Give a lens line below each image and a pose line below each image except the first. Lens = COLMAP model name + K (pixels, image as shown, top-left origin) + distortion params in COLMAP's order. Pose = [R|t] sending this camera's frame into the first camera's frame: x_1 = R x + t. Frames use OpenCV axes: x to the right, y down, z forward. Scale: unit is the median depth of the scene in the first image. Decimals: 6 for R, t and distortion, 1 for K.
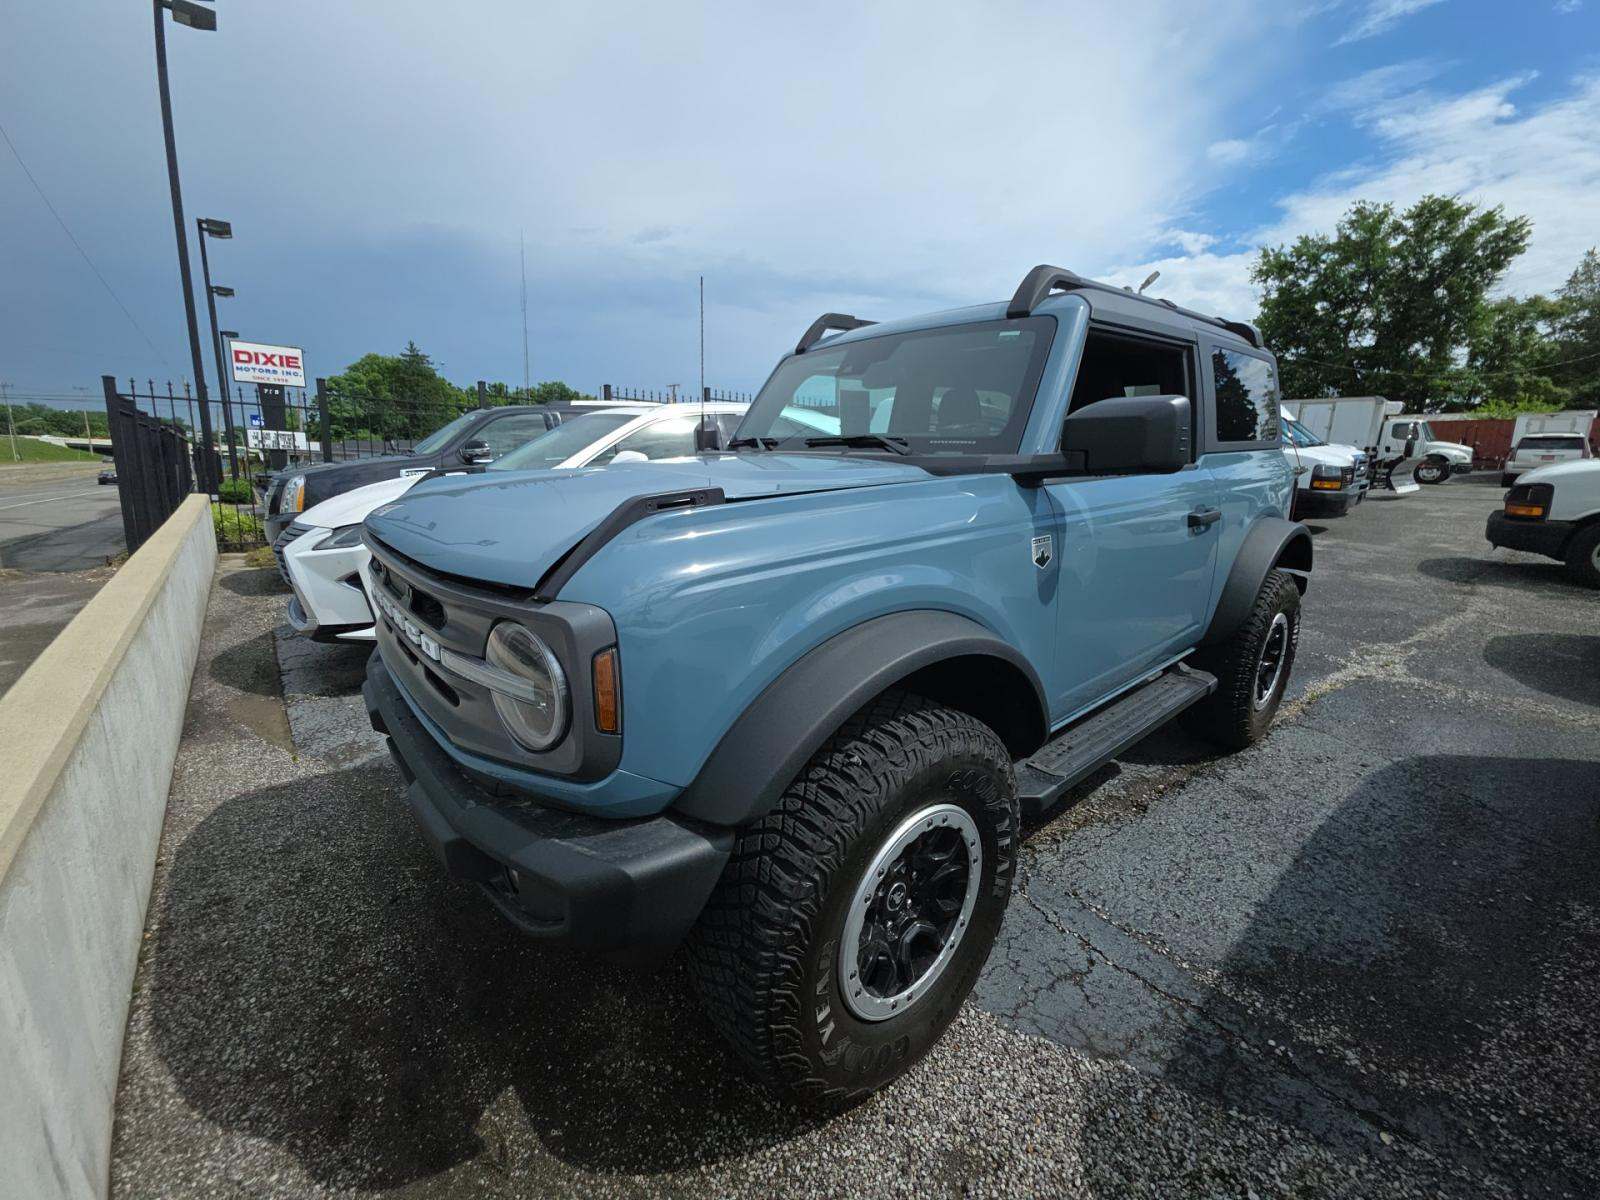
lens RADIAL K [[638.8, 0, 803.3], [0, 638.8, 601.4], [0, 0, 1]] dist [0.001609, -0.004938]
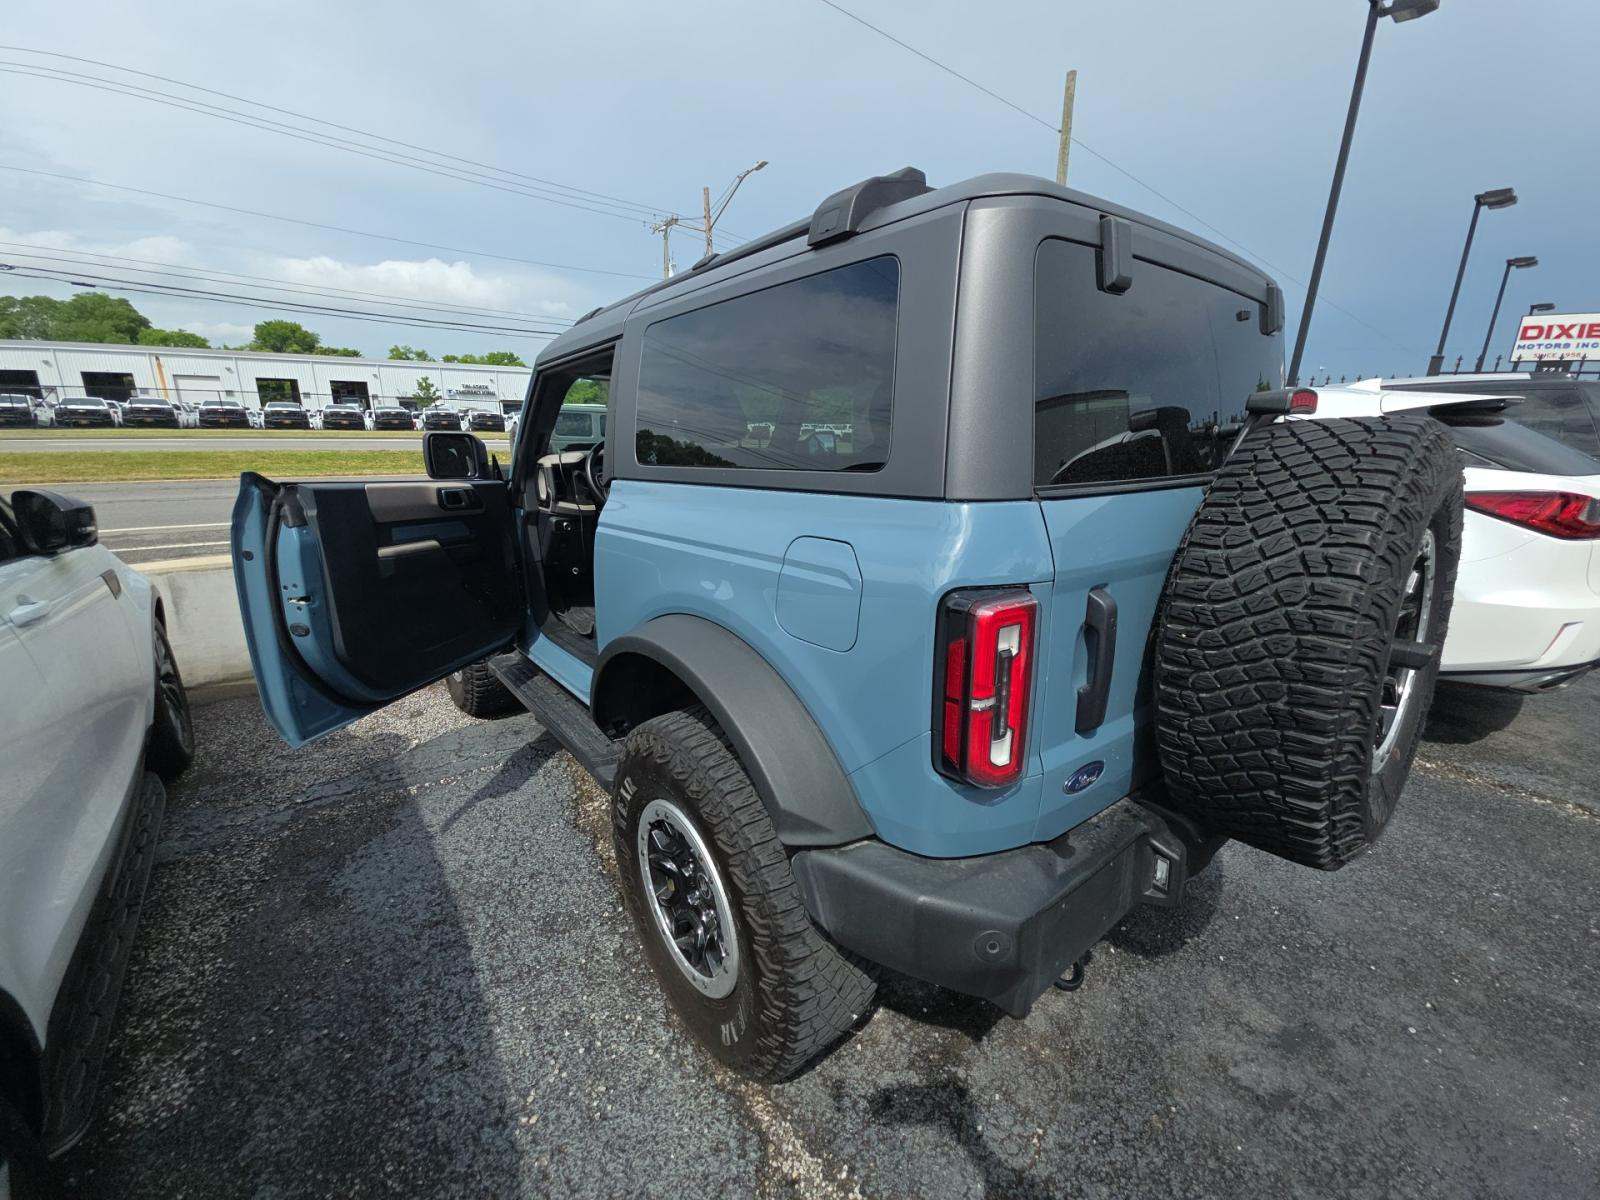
lens RADIAL K [[638.8, 0, 803.3], [0, 638.8, 601.4], [0, 0, 1]] dist [0.001609, -0.004938]
pose [[-0.025907, 0.252852, -0.967158, 0.086872], [-0.232323, 0.939470, 0.251836, -0.021046], [0.972294, 0.231217, 0.034404, 0.075867]]
